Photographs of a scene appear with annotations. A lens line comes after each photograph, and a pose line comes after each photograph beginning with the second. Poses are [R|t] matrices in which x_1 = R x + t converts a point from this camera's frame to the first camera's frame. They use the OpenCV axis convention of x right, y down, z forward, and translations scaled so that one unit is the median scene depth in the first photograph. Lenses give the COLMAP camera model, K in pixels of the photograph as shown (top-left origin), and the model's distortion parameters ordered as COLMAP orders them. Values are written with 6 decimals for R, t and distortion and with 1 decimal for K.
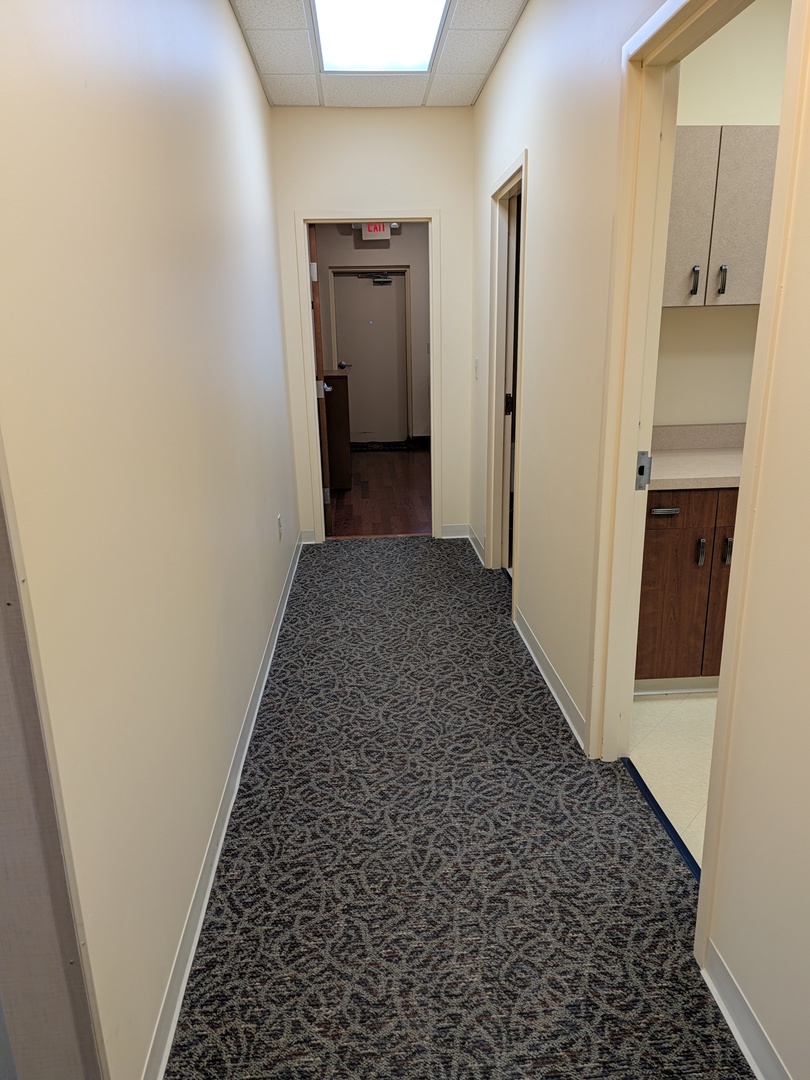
lens RADIAL K [[722.4, 0, 405.0], [0, 722.4, 540.0], [0, 0, 1]] dist [0.005055, 0.002016]
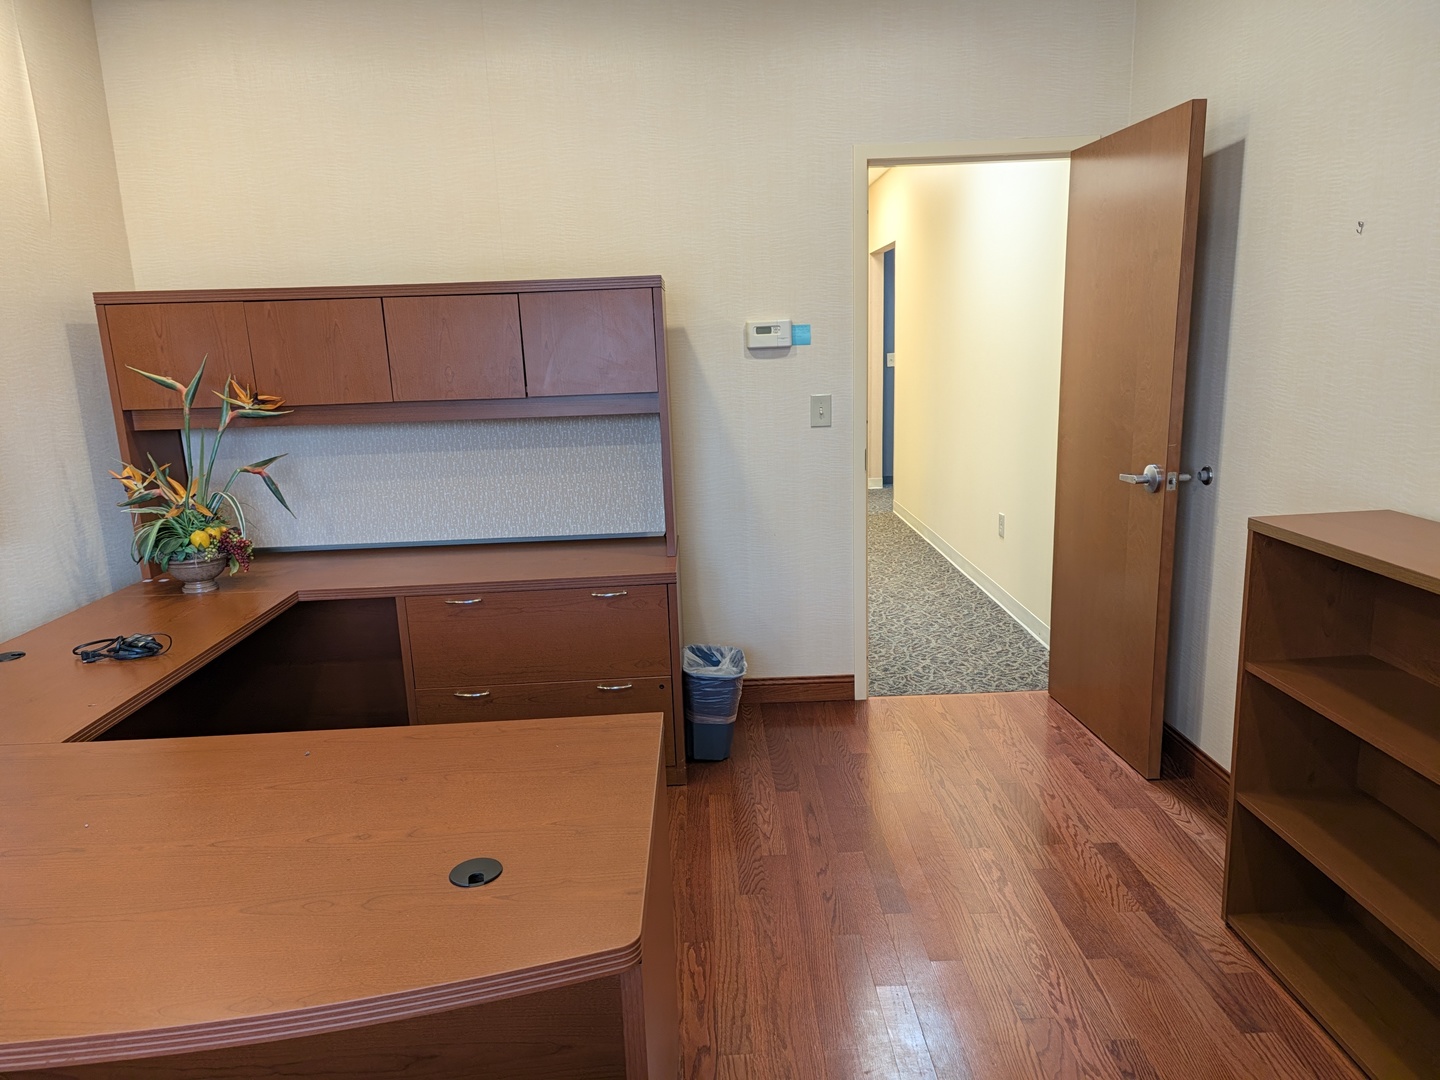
lens RADIAL K [[982.1, 0, 720.0], [0, 982.1, 540.0], [0, 0, 1]] dist [0.001372, -0.001092]
pose [[-0.998011, 0.046025, 0.043079, 0.071880], [0.060970, 0.878389, 0.474041, -0.305532], [-0.016022, 0.475725, -0.879448, 1.015901]]
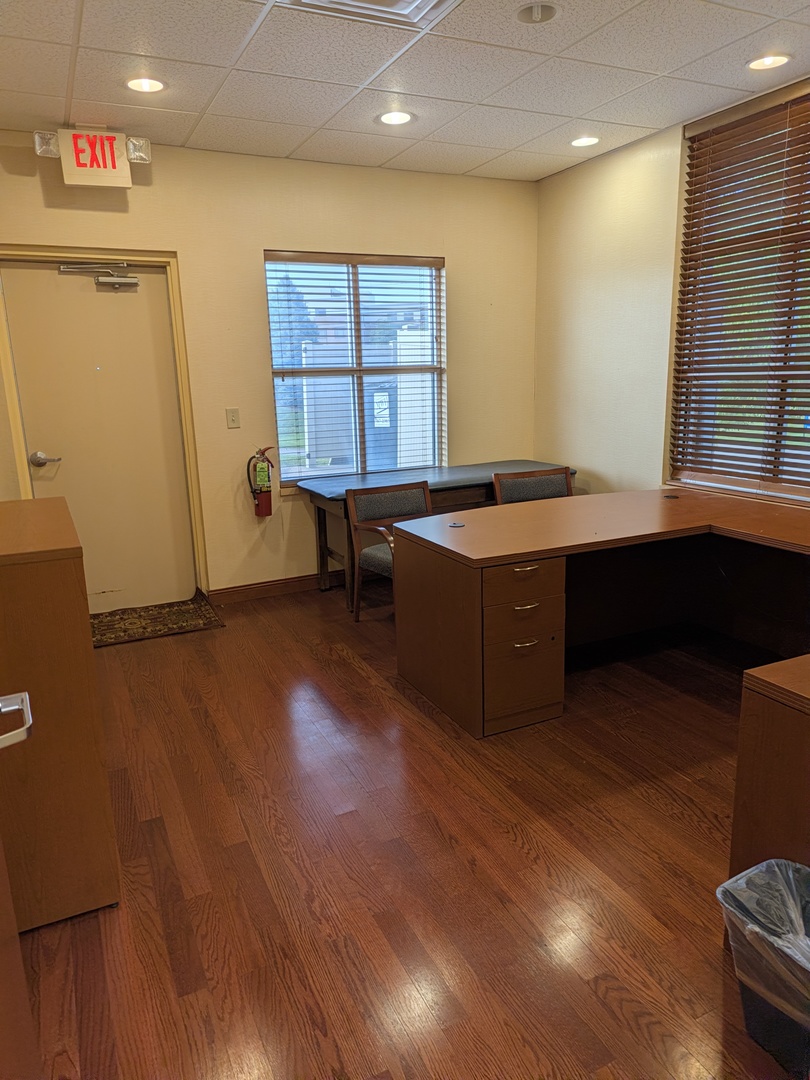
lens RADIAL K [[722.4, 0, 405.0], [0, 722.4, 540.0], [0, 0, 1]] dist [0.005055, 0.002016]
pose [[0.924805, -0.093811, 0.368694, -0.049920], [0.119777, 0.991634, -0.048127, -0.154745], [-0.361094, 0.088669, 0.928304, 0.537225]]
